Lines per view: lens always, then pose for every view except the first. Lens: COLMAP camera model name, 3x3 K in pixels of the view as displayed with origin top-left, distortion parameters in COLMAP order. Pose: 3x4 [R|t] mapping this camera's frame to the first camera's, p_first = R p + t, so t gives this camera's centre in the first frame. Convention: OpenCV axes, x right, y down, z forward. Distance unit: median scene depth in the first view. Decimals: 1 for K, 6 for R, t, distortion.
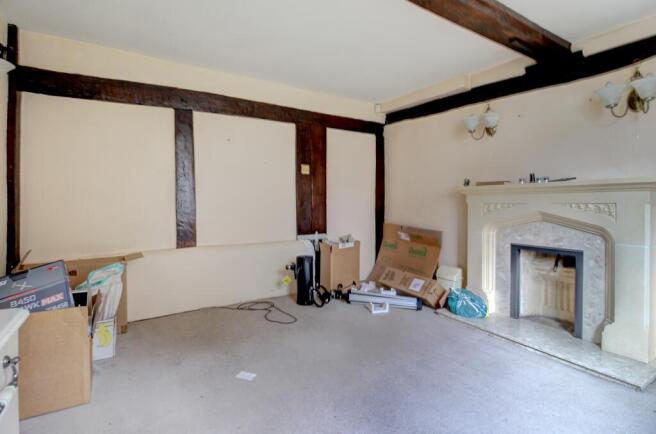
lens RADIAL K [[328.6, 0, 327.9], [0, 328.6, 206.7], [0, 0, 1]] dist [0.000855, -0.000204]
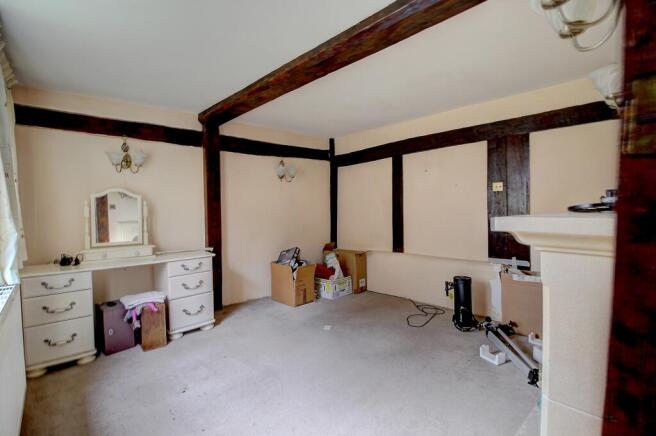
lens RADIAL K [[311.2, 0, 328.0], [0, 311.2, 218.0], [0, 0, 1]] dist [0.000161, -0.000075]
pose [[0.194847, 0.022533, -0.980575, 0.819905], [-0.000554, 0.999738, 0.022863, -0.055129], [0.980833, -0.003911, 0.194809, 0.431222]]
